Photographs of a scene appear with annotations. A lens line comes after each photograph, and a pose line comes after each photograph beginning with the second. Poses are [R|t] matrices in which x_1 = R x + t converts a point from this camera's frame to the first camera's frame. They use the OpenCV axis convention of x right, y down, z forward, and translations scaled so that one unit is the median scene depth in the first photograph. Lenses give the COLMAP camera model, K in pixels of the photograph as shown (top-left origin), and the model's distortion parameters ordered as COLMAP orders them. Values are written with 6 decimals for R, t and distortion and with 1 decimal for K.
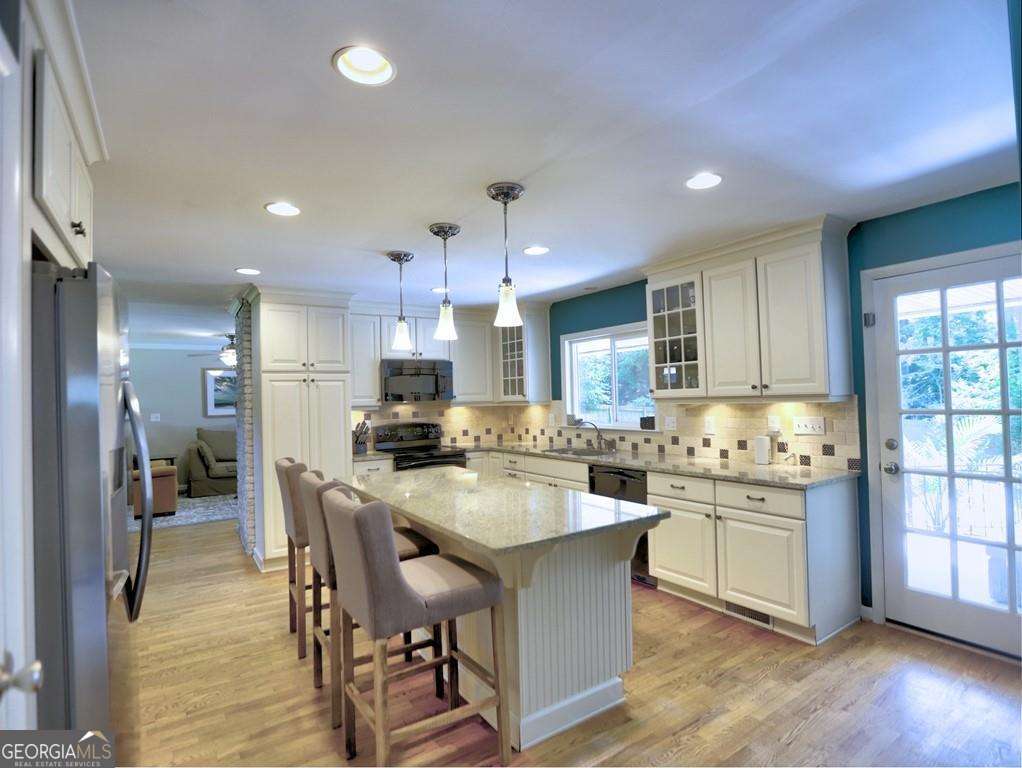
lens RADIAL K [[529.3, 0, 514.6], [0, 529.3, 385.8], [0, 0, 1]] dist [-0.029376, 0.005100]
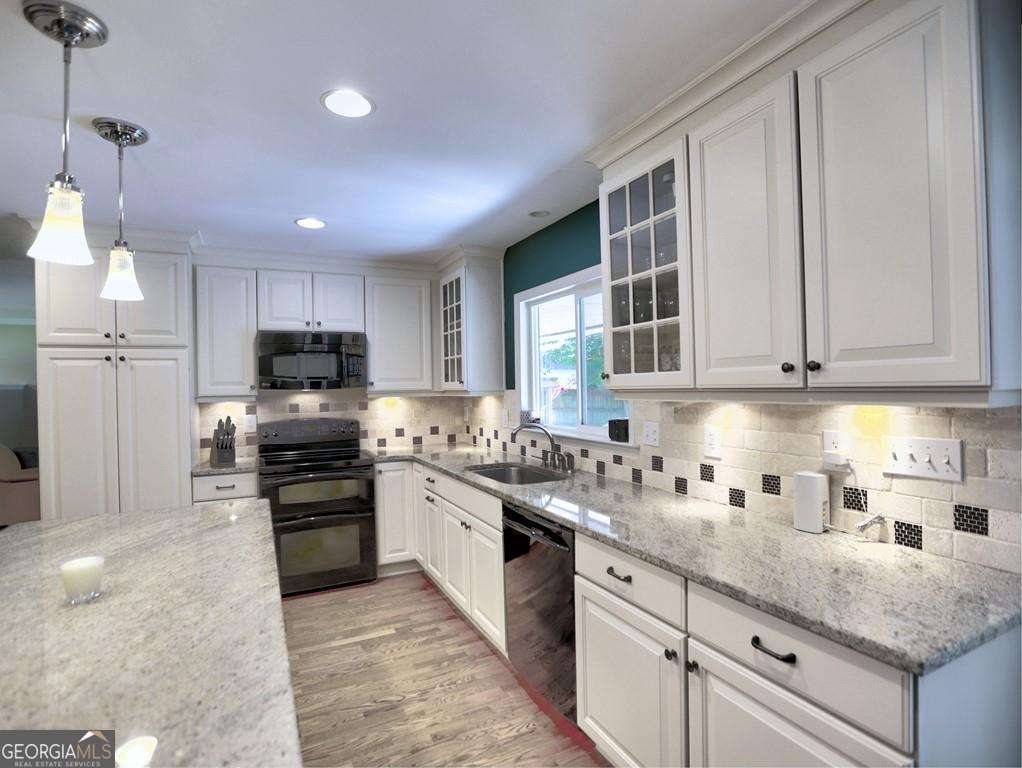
lens RADIAL K [[529.3, 0, 510.3], [0, 529.3, 383.1], [0, 0, 1]] dist [-0.029376, 0.005100]
pose [[0.991911, 0.007100, -0.126737, 0.208198], [-0.004399, 0.999757, 0.021578, 0.004985], [0.126859, -0.020846, 0.991702, 0.396786]]
